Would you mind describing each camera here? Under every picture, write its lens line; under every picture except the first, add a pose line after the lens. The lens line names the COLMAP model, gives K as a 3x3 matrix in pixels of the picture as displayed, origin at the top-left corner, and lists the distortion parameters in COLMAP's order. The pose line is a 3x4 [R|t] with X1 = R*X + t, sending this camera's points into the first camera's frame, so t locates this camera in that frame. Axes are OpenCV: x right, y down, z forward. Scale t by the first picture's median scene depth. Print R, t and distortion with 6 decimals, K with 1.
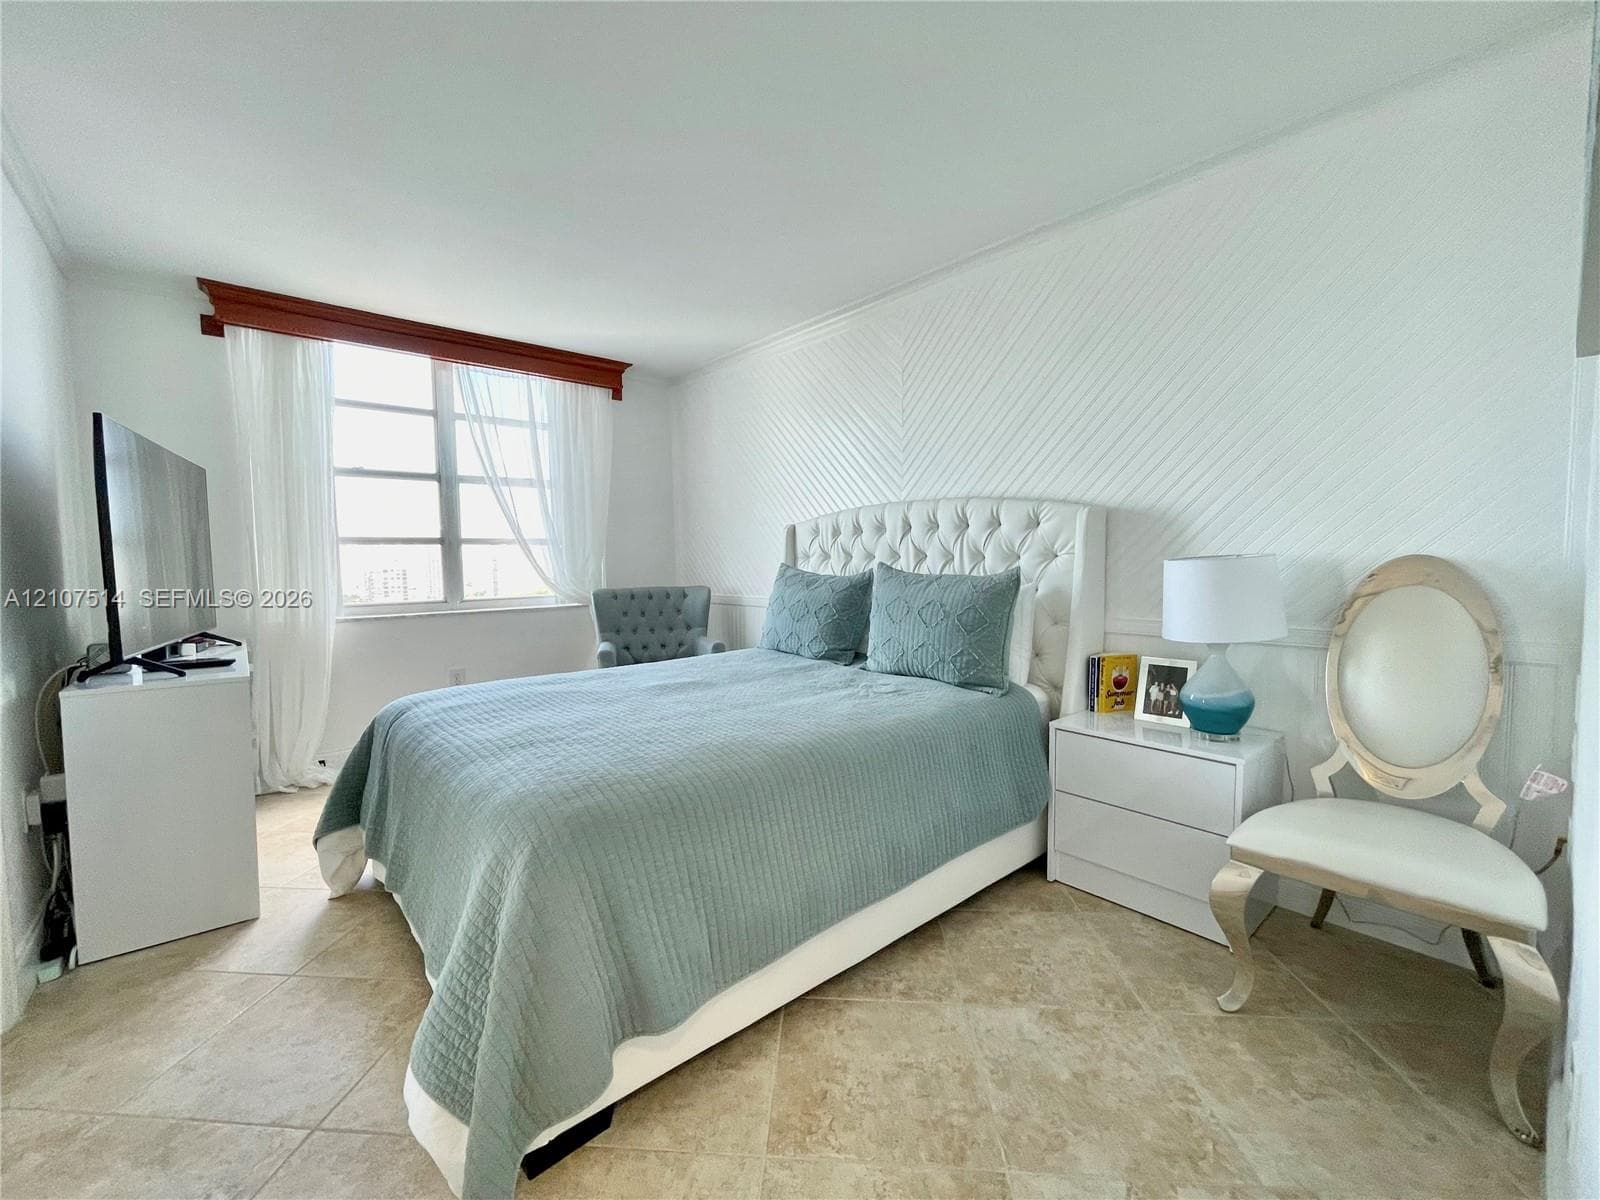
lens RADIAL K [[658.5, 0, 806.6], [0, 658.5, 600.8], [0, 0, 1]] dist [-0.007144, 0.000671]
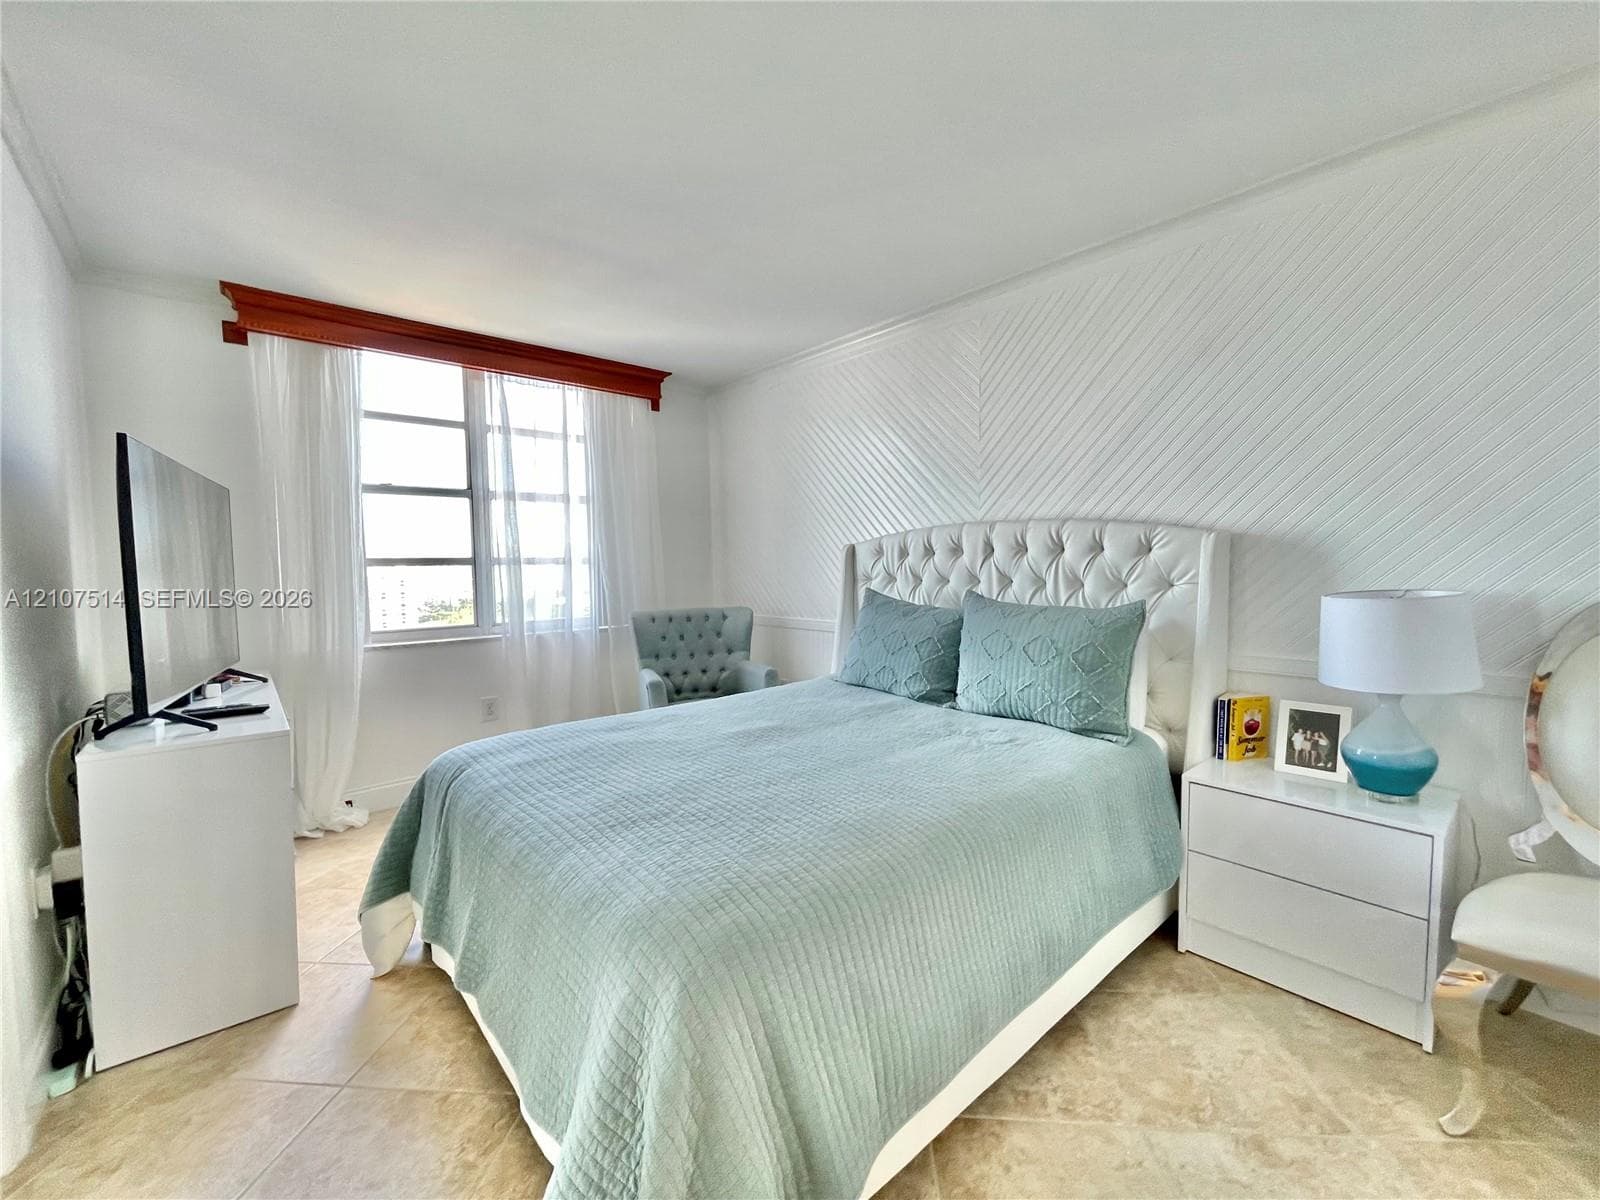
lens RADIAL K [[658.5, 0, 802.8], [0, 658.5, 599.4], [0, 0, 1]] dist [-0.007144, 0.000671]
pose [[0.999999, -0.001688, -0.000237, -0.144453], [0.001685, 0.999944, -0.010488, -0.044521], [0.000255, 0.010488, 0.999945, 0.105939]]
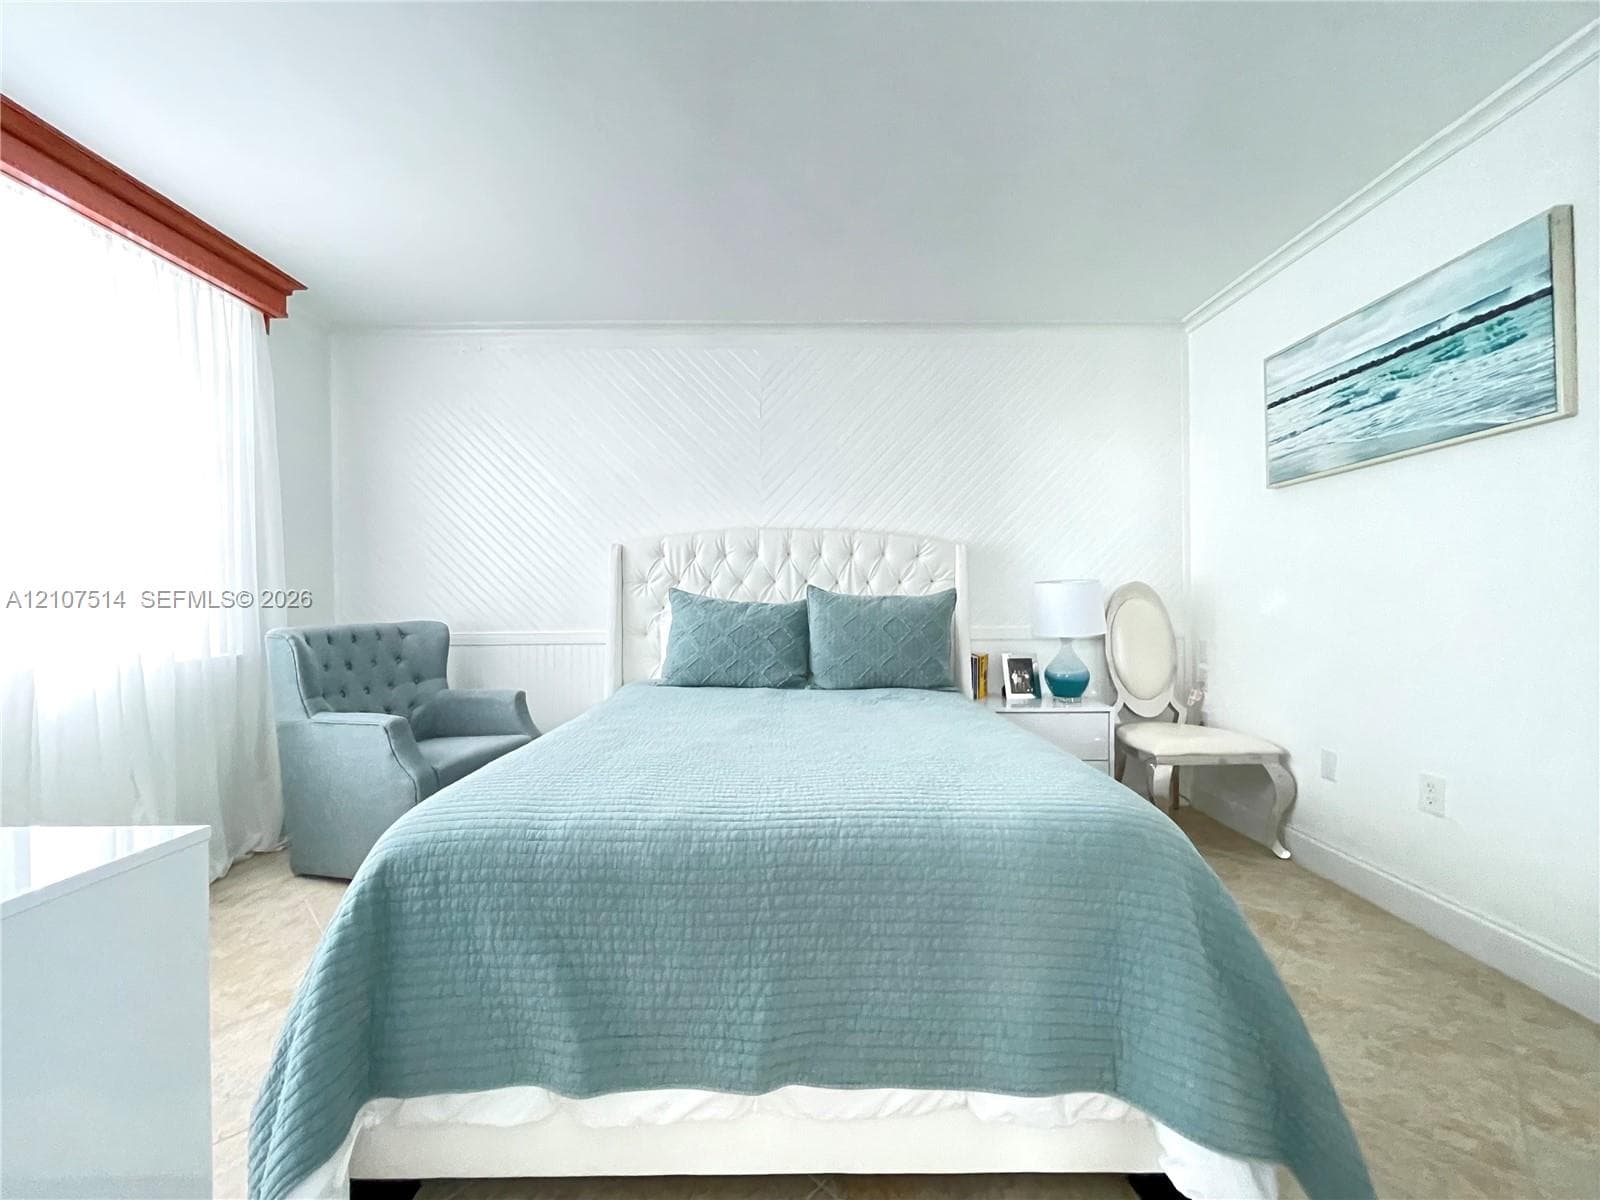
lens RADIAL K [[658.5, 0, 809.2], [0, 658.5, 609.3], [0, 0, 1]] dist [-0.007144, 0.000671]
pose [[0.642965, -0.009627, 0.765835, -0.833055], [0.048459, 0.998429, -0.028133, 0.009611], [-0.764361, 0.055201, 0.642421, 0.417879]]
